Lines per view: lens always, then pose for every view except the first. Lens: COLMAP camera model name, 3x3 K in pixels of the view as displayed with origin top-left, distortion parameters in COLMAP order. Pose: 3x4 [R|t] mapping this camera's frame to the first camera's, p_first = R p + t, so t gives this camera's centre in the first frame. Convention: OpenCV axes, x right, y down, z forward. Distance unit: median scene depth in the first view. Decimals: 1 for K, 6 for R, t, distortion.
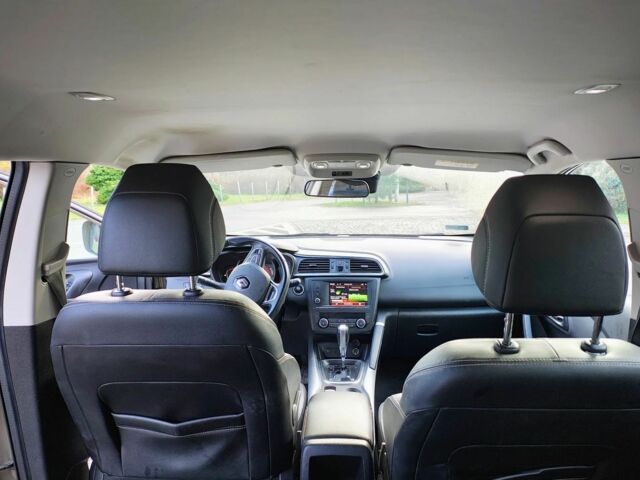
lens RADIAL K [[494.0, 0, 320.0], [0, 494.0, 240.0], [0, 0, 1]] dist [0.040224, -0.078537]
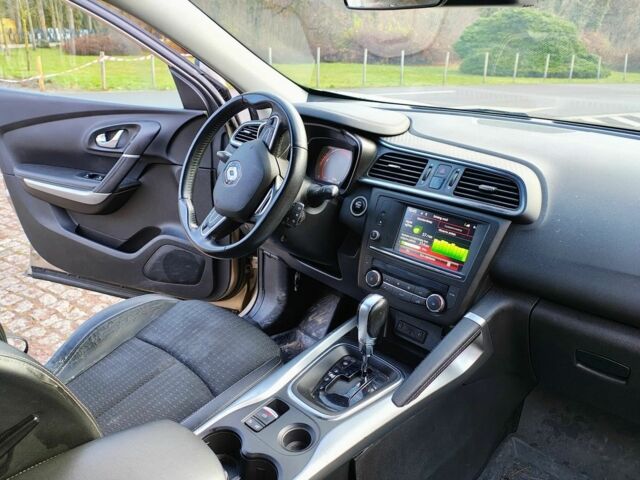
lens RADIAL K [[494.0, 0, 320.0], [0, 494.0, 240.0], [0, 0, 1]] dist [0.040224, -0.078537]
pose [[0.773640, 0.255961, -0.579625, 0.252220], [-0.105946, 0.954153, 0.279943, -0.013061], [0.624705, -0.155166, 0.765289, 0.553927]]
